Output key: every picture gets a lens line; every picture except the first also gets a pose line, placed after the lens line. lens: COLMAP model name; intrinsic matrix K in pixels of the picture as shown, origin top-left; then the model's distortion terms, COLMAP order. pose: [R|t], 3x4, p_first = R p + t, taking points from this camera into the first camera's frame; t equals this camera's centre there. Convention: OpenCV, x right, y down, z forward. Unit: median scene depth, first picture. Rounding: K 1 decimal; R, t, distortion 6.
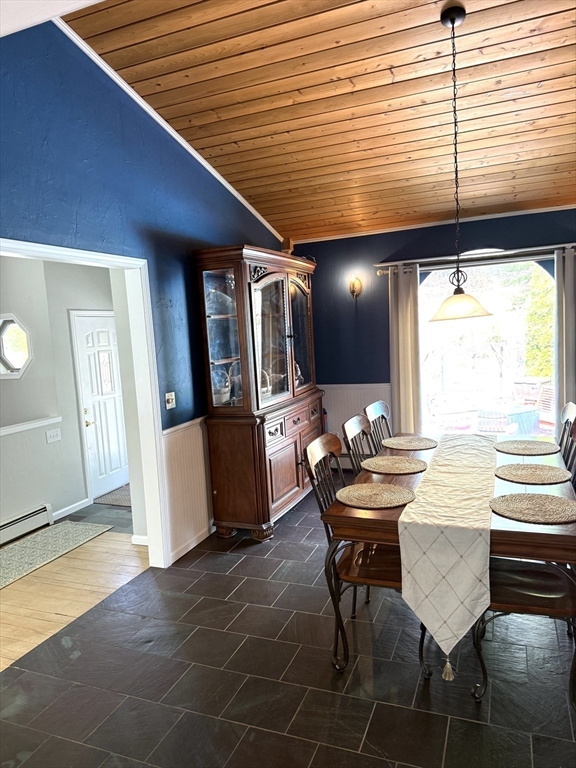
lens RADIAL K [[546.1, 0, 276.0], [0, 546.1, 392.8], [0, 0, 1]] dist [0.043090, -0.062308]
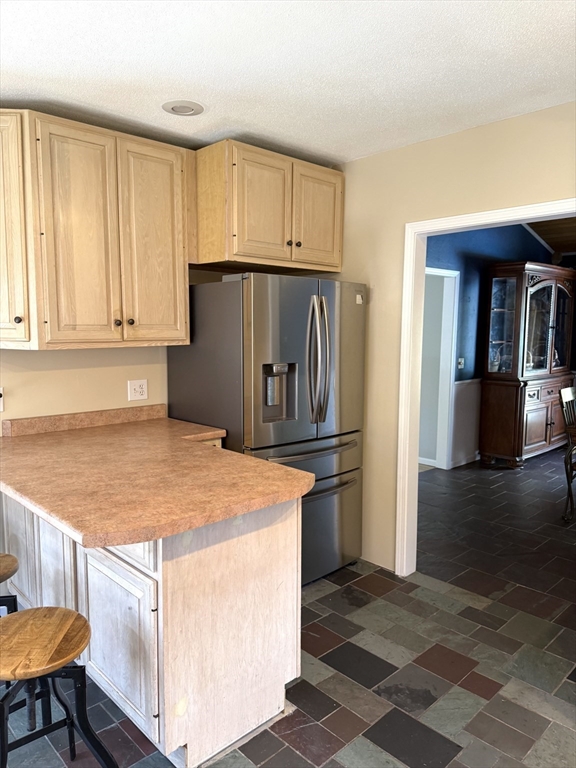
lens RADIAL K [[546.1, 0, 283.0], [0, 546.1, 390.5], [0, 0, 1]] dist [0.043090, -0.062308]
pose [[0.914368, 0.108617, -0.390042, -0.039381], [-0.105630, 0.993977, 0.029172, 0.086874], [0.390862, 0.014526, 0.920335, -0.531186]]
